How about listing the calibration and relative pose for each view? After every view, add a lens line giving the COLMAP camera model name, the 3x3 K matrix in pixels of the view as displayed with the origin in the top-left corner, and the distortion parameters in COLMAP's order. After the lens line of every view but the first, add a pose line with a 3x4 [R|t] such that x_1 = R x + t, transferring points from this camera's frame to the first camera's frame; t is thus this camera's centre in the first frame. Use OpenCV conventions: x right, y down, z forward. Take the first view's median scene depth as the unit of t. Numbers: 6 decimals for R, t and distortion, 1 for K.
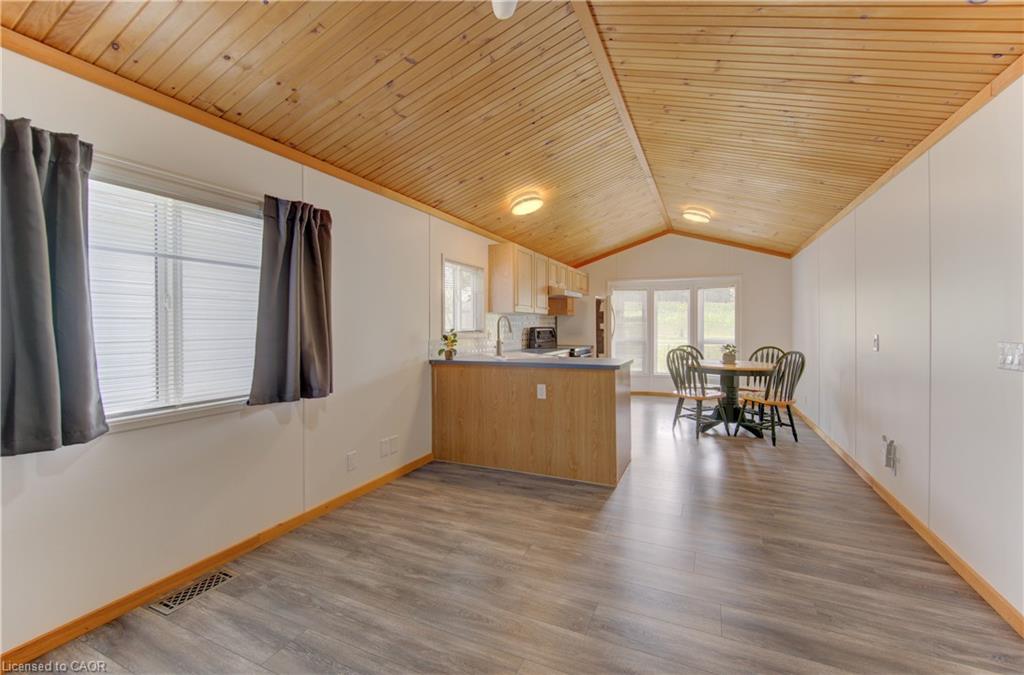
lens RADIAL K [[410.1, 0, 488.1], [0, 410.1, 324.3], [0, 0, 1]] dist [-0.000727, -0.000079]
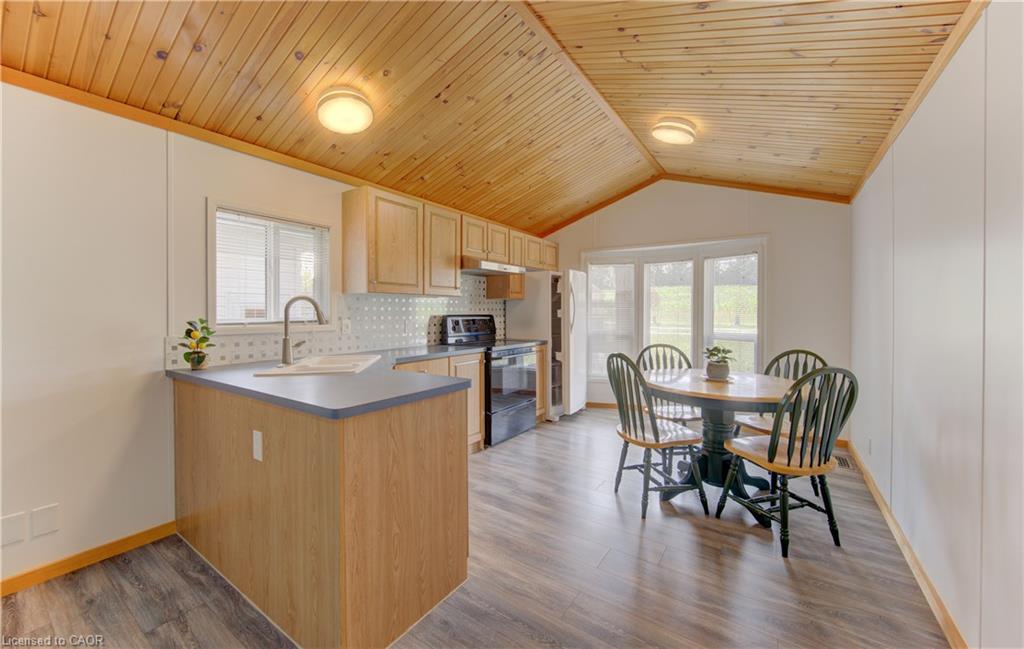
lens RADIAL K [[381.6, 0, 515.0], [0, 381.6, 313.9], [0, 0, 1]] dist [-0.006846, -0.000005]
pose [[0.990468, 0.001633, -0.137732, 0.389247], [-0.000486, 0.999965, 0.008361, -0.000902], [0.137741, -0.008214, 0.990434, 0.447974]]
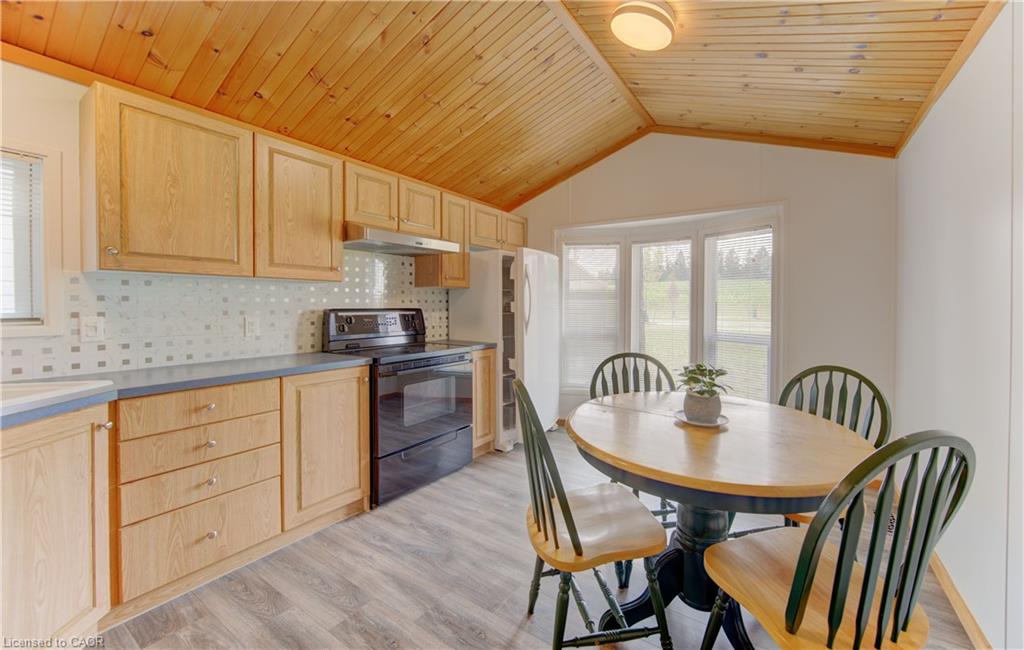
lens RADIAL K [[382.8, 0, 555.8], [0, 382.8, 306.1], [0, 0, 1]] dist [0.000870, 0.000142]
pose [[0.995914, 0.003769, -0.090225, 0.503320], [-0.003198, 0.999974, 0.006472, -0.000286], [0.090247, -0.006157, 0.995900, 0.685386]]
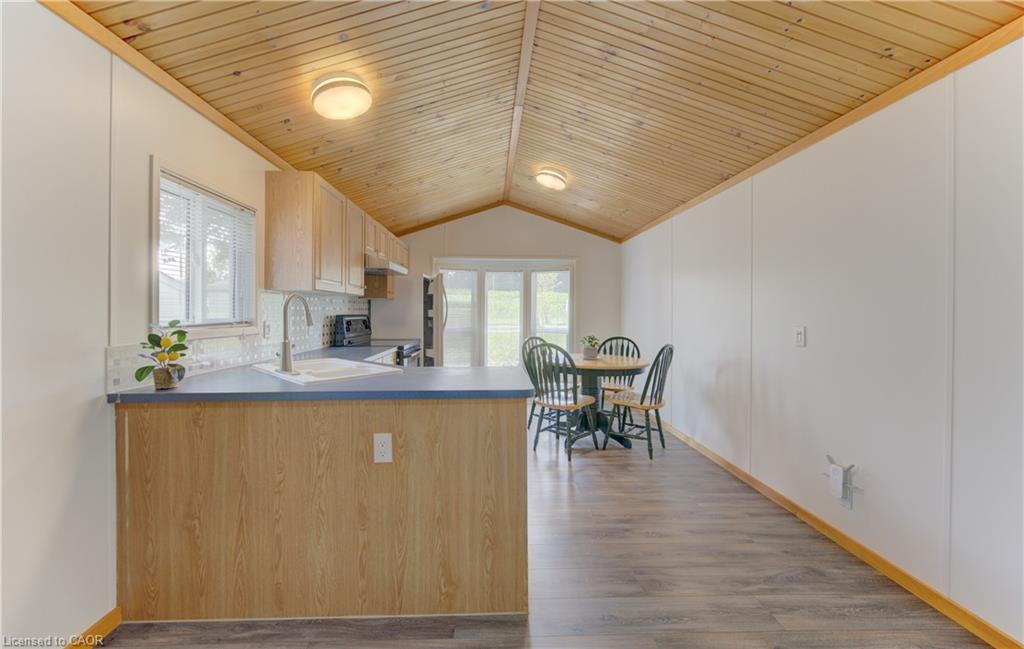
lens RADIAL K [[394.0, 0, 465.8], [0, 394.0, 312.7], [0, 0, 1]] dist [-0.004392, -0.000187]
pose [[0.893461, 0.002986, 0.449131, 0.004471], [-0.005919, 0.999969, 0.005127, -0.001356], [-0.449102, -0.007239, 0.893451, 0.409227]]
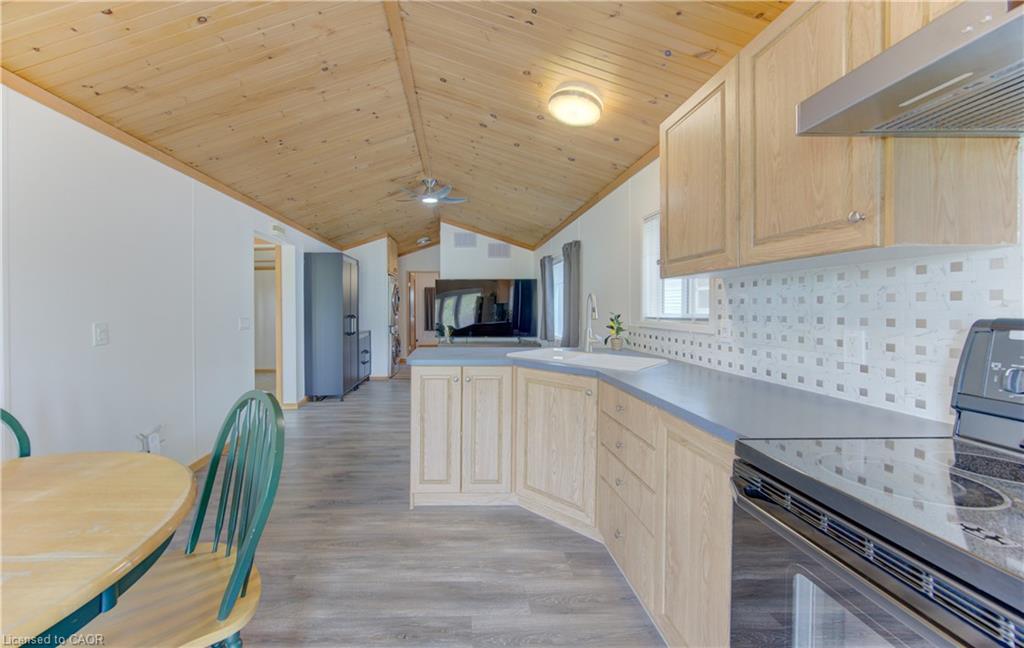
lens RADIAL K [[394.0, 0, 465.8], [0, 394.0, 312.2], [0, 0, 1]] dist [-0.004392, -0.000187]
pose [[-0.891952, 0.008711, -0.452045, 0.451403], [0.005940, 0.999954, 0.007548, 0.001834], [0.452090, 0.004048, -0.891963, 1.226068]]
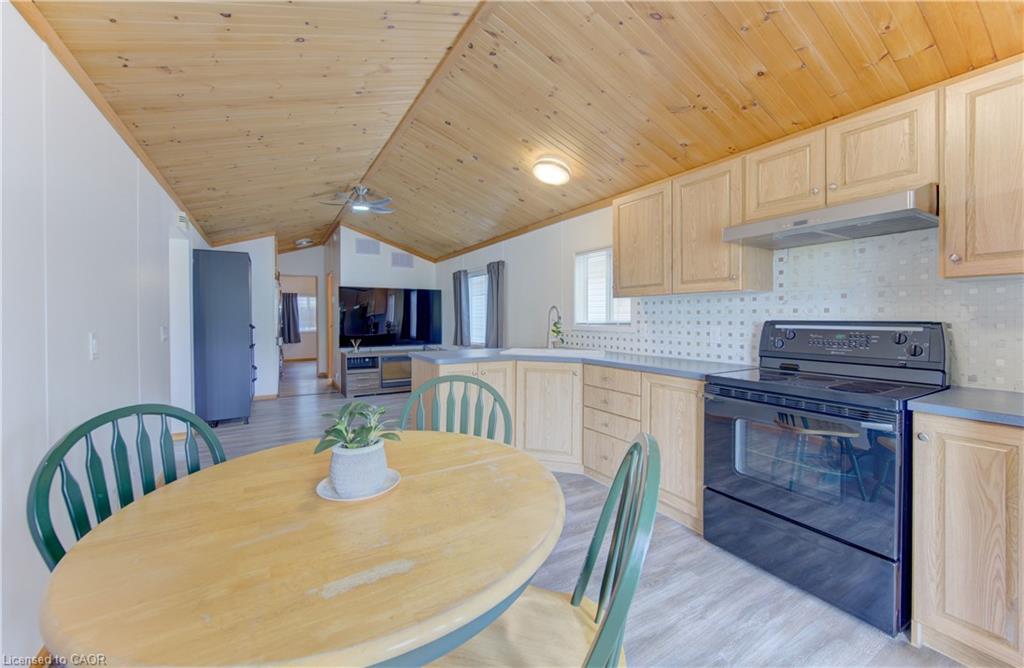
lens RADIAL K [[413.4, 0, 517.1], [0, 413.4, 321.0], [0, 0, 1]] dist [-0.000233, -0.000089]
pose [[-0.532788, 0.010214, -0.846187, 0.731378], [0.005114, 0.999948, 0.008850, 0.002499], [0.846234, 0.000387, -0.532812, 1.182692]]
